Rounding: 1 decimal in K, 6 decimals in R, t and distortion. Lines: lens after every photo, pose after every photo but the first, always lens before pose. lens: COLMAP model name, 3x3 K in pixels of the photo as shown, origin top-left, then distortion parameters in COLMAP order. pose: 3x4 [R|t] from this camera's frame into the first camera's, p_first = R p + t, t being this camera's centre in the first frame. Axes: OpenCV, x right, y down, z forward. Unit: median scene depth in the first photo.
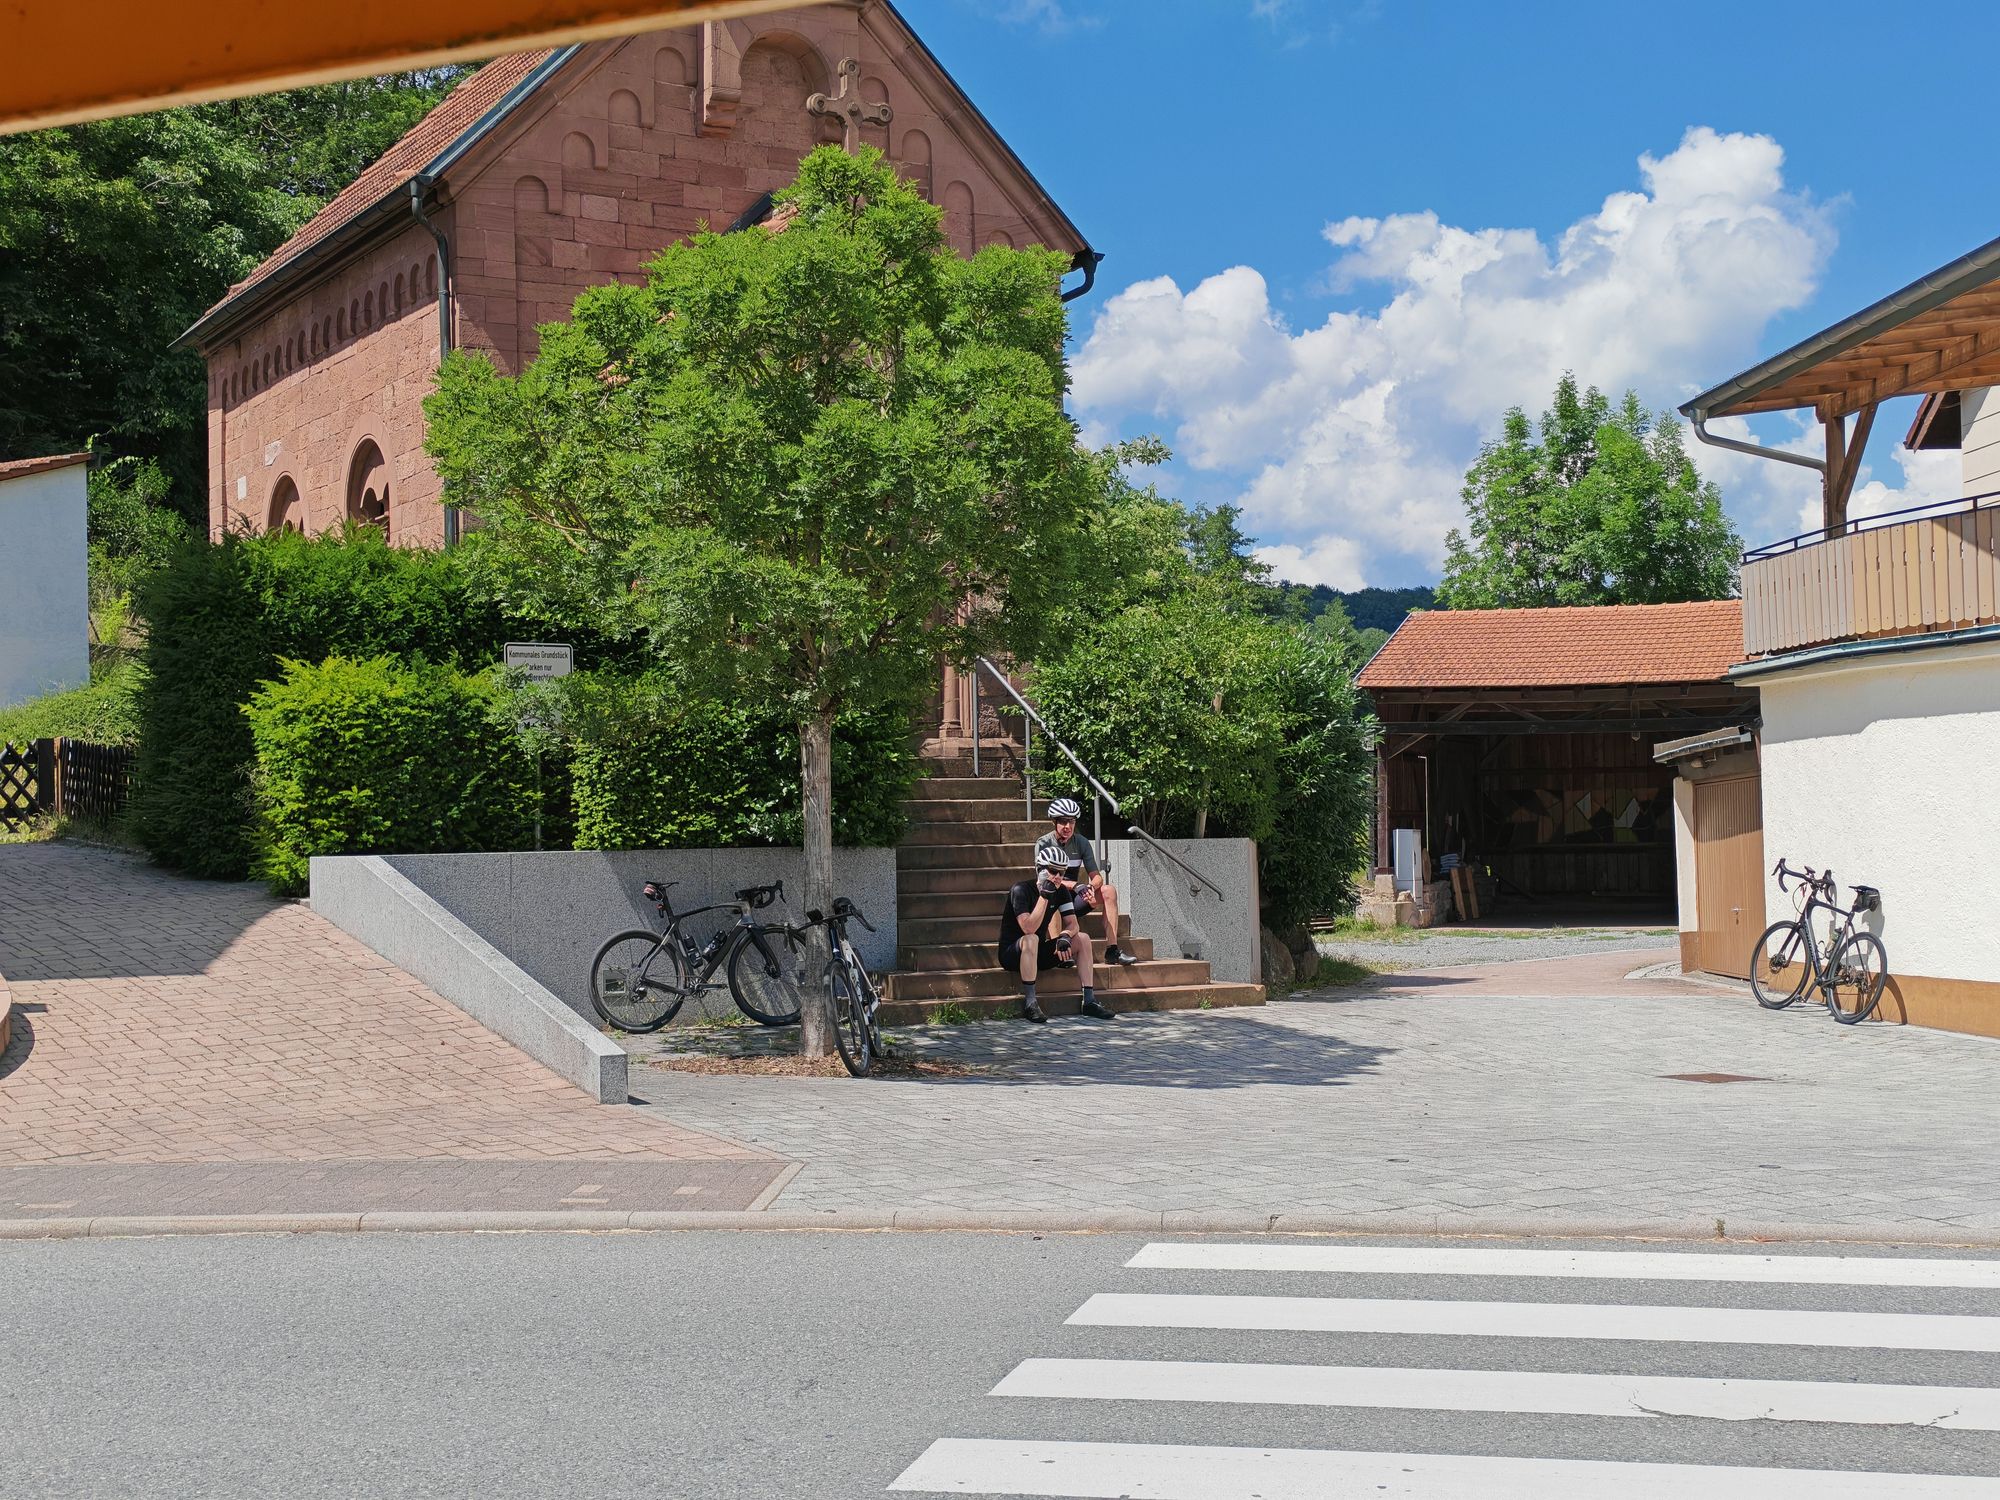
lens RADIAL K [[2782.9, 0, 996.4], [0, 2782.9, 739.2], [0, 0, 1]] dist [0.047578, 0.000000]
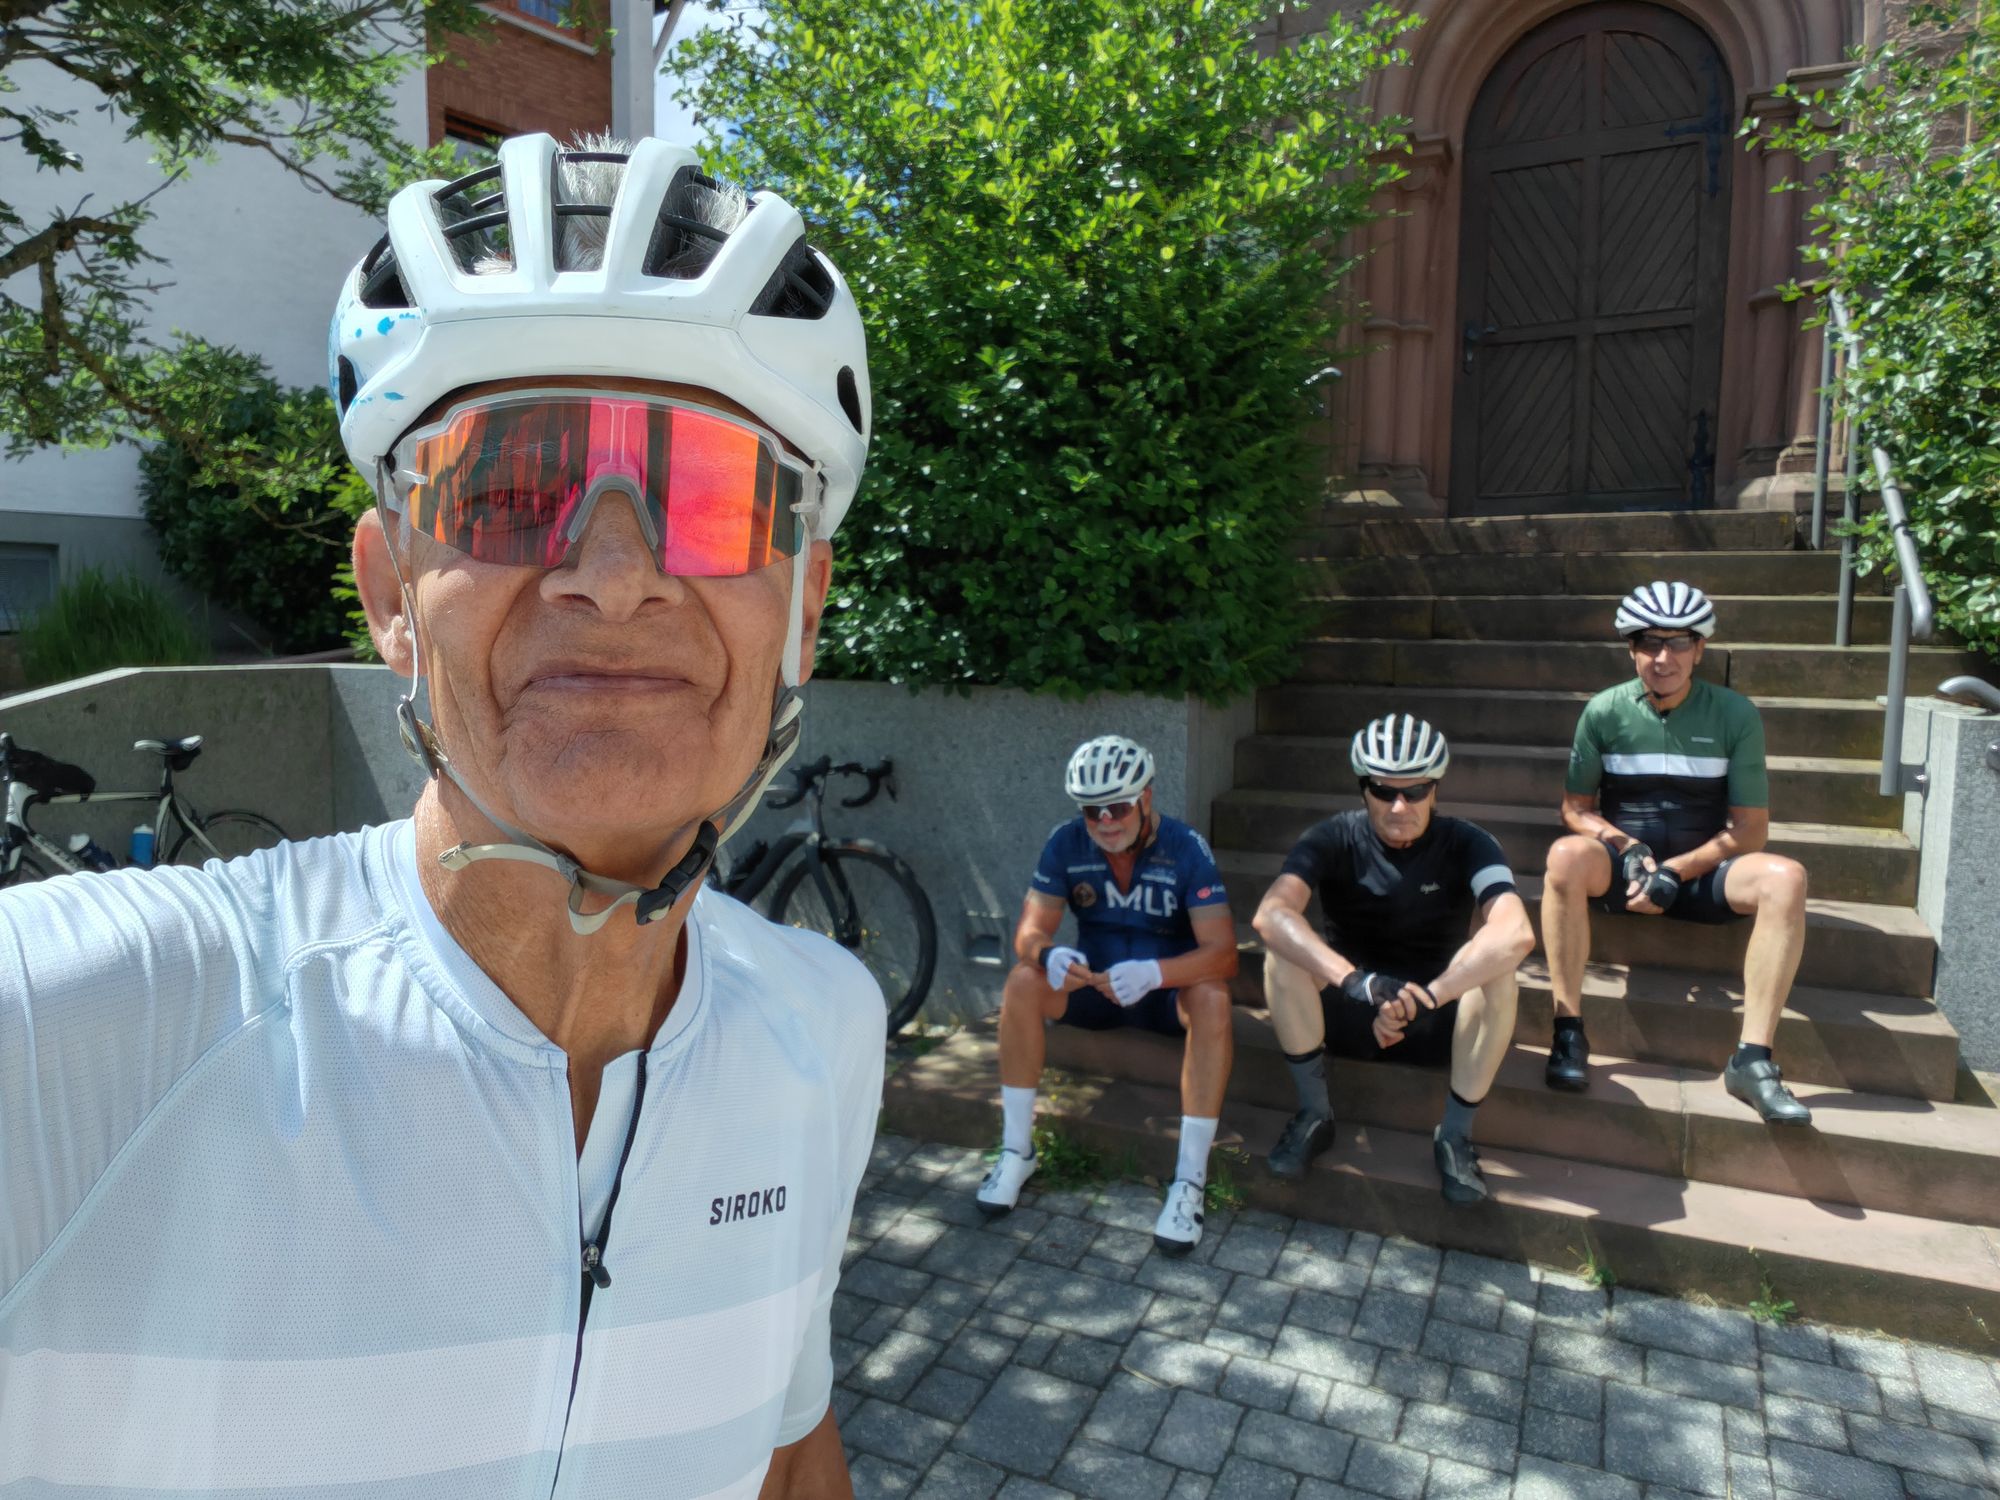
lens RADIAL K [[1315.2, 0, 1032.8], [0, 1315.2, 733.4], [0, 0, 1]] dist [0.060936, -0.014150]
pose [[0.589595, 0.089224, -0.802756, 0.111332], [0.002458, 0.993677, 0.112249, 0.020036], [0.807696, -0.068154, 0.585647, 0.815571]]
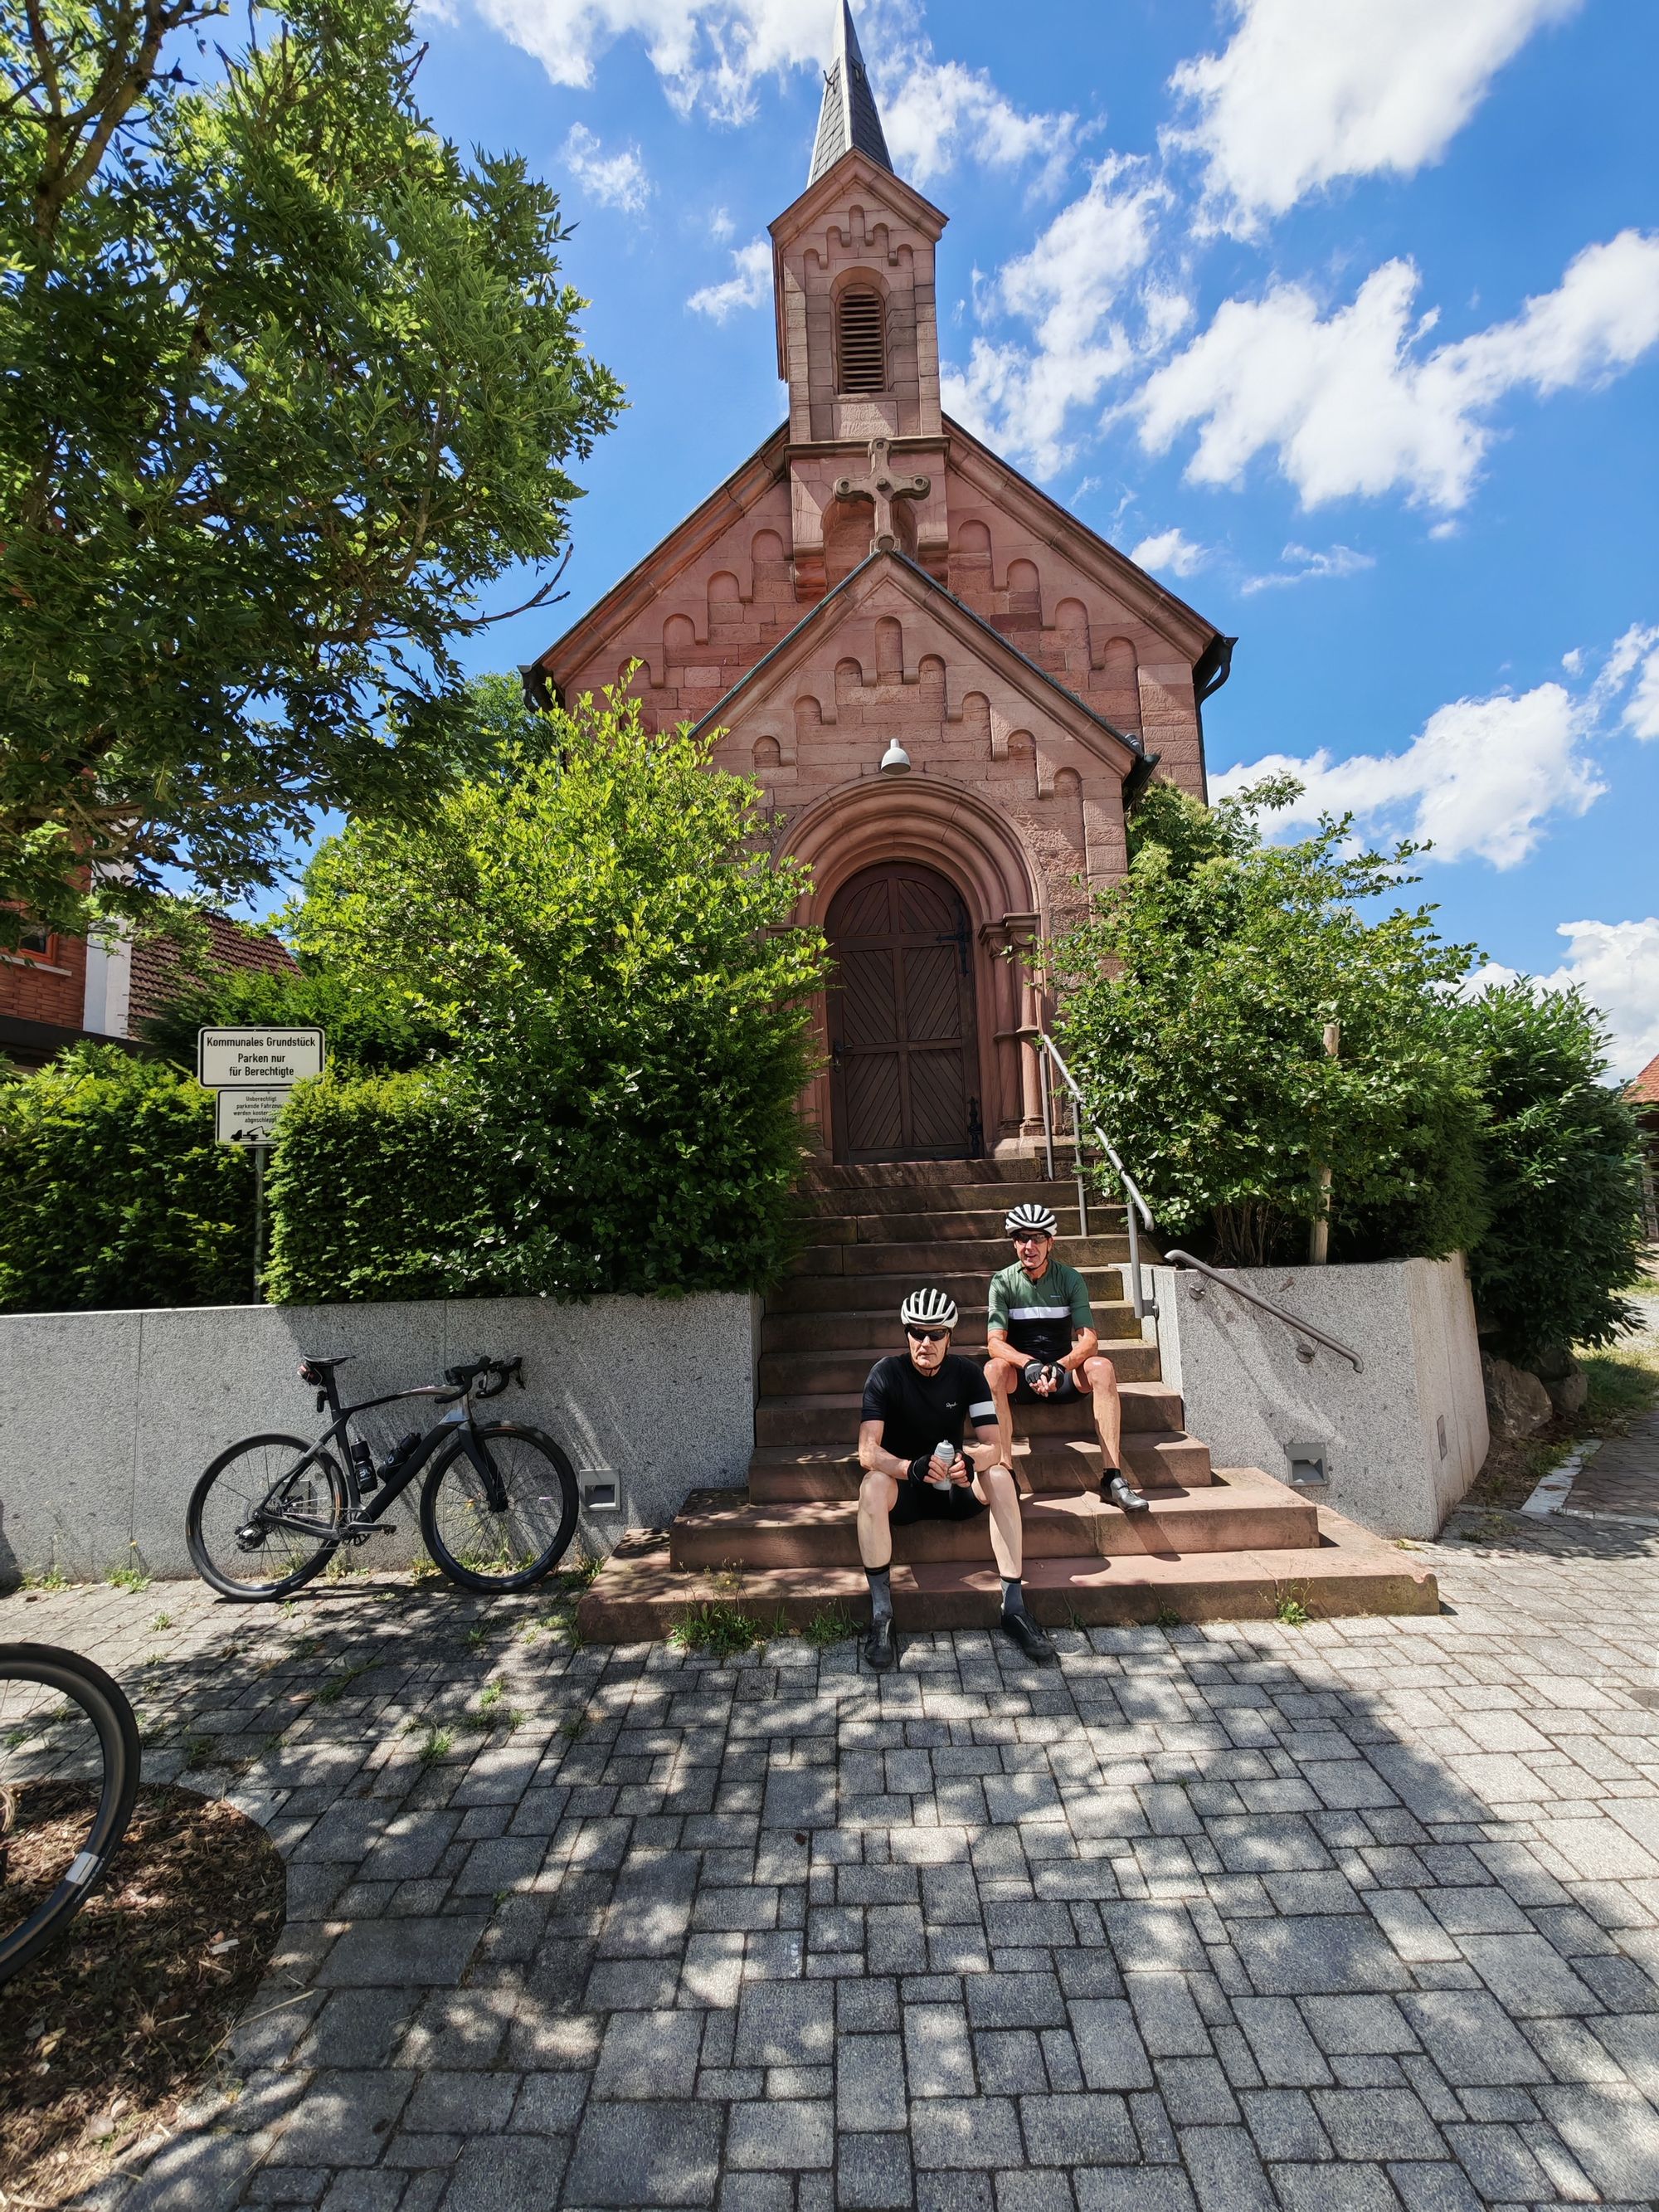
lens RADIAL K [[1019.1, 0, 825.0], [0, 1019.1, 1102.6], [0, 0, 1]] dist [-0.000441, 0.000505]
pose [[0.859359, -0.080502, -0.504996, 0.098419], [0.041207, 0.995221, -0.088527, 0.015753], [0.509709, 0.055267, 0.858570, 0.761752]]
